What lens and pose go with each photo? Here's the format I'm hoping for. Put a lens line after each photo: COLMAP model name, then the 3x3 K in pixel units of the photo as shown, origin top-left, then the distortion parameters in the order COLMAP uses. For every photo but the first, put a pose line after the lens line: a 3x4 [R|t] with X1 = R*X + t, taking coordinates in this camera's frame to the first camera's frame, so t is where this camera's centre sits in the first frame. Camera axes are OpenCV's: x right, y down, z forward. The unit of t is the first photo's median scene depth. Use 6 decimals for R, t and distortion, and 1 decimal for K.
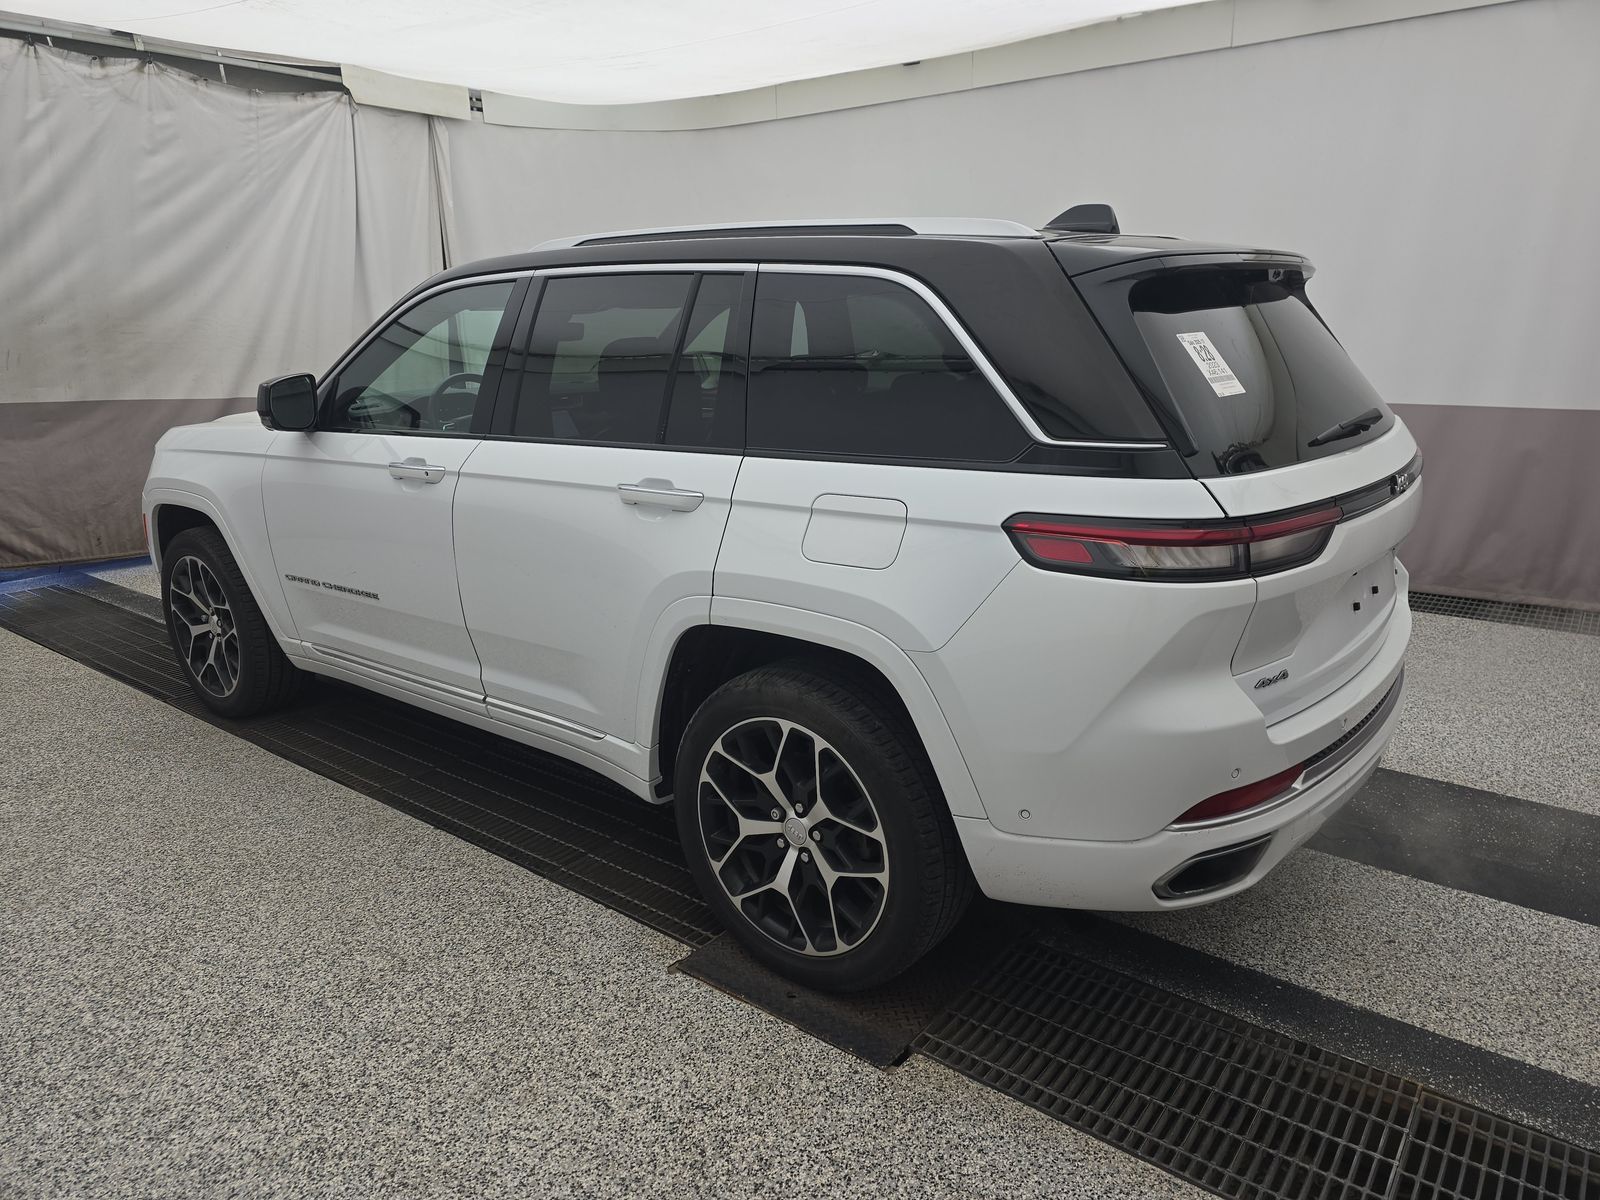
lens RADIAL K [[1074.0, 0, 805.6], [0, 1074.0, 594.7], [0, 0, 1]] dist [0.039171, -0.025863]
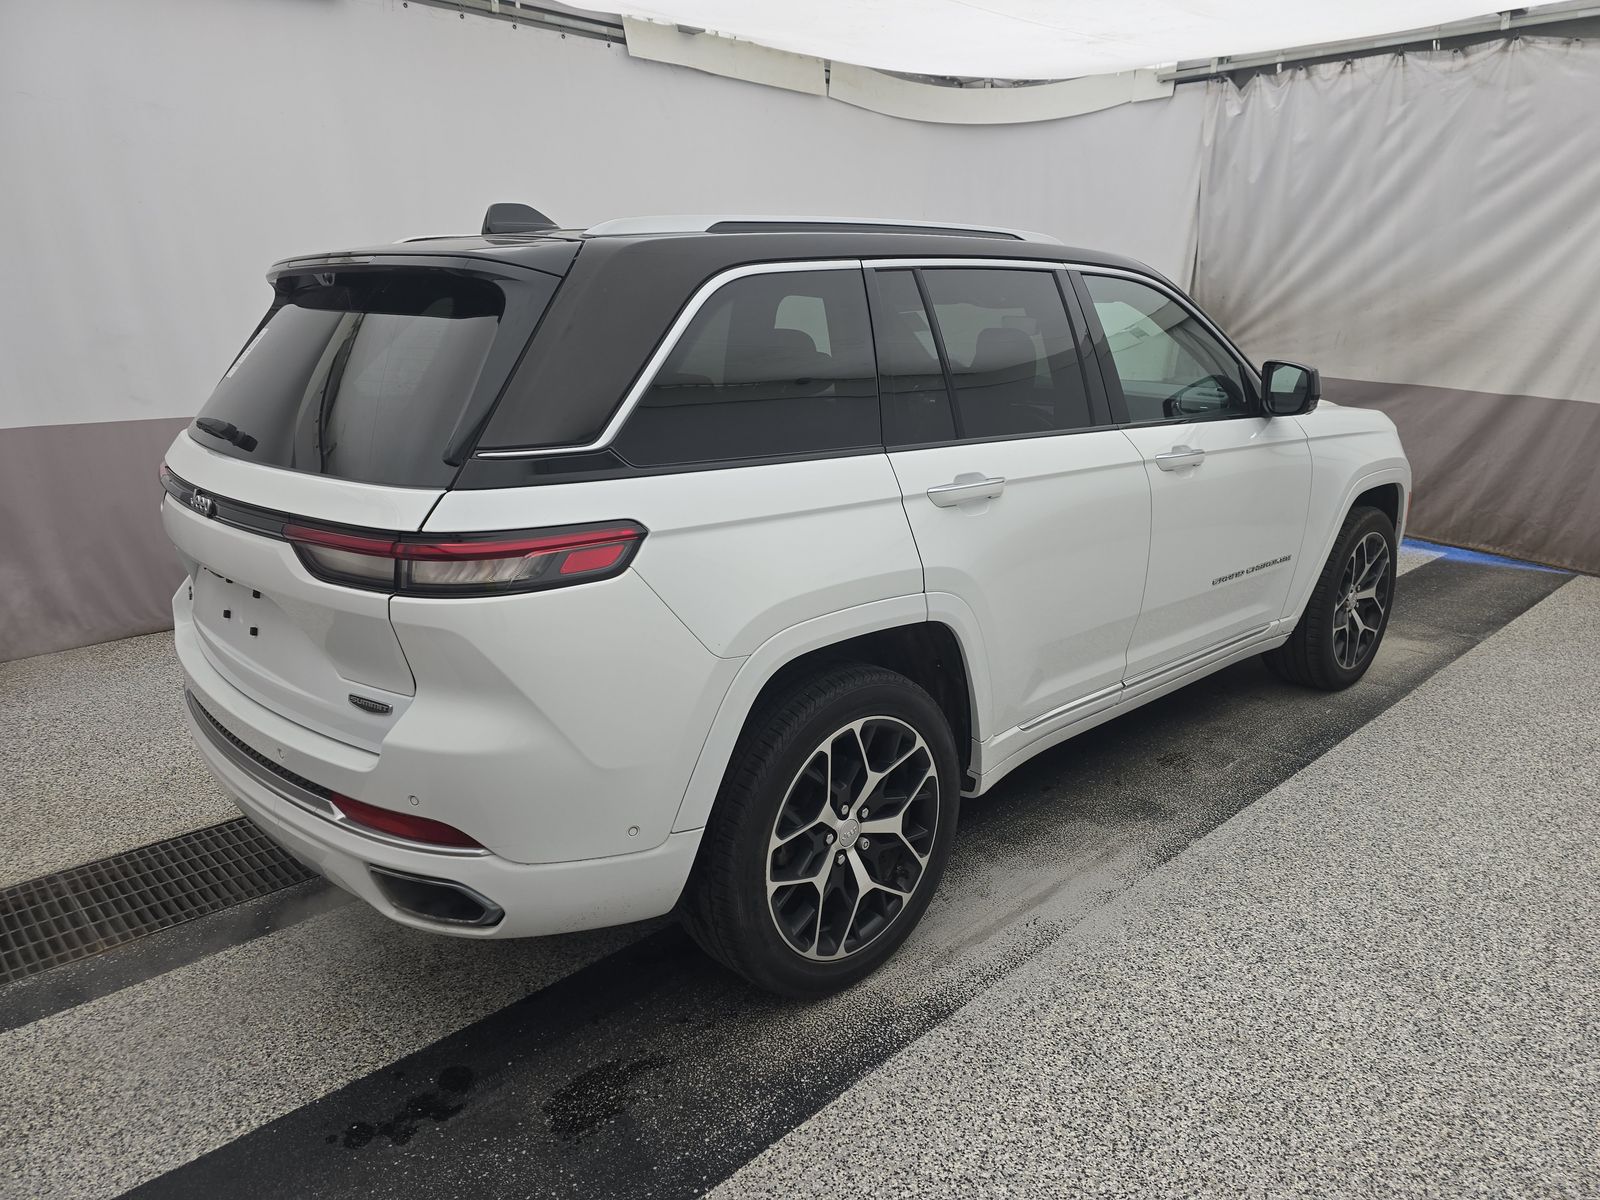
lens RADIAL K [[1074.0, 0, 812.6], [0, 1074.0, 596.4], [0, 0, 1]] dist [0.039171, -0.025863]
pose [[-0.138059, 0.278392, -0.950493, 0.555827], [-0.258168, 0.916391, 0.305902, -0.180964], [0.956185, 0.287619, -0.054645, 0.631106]]
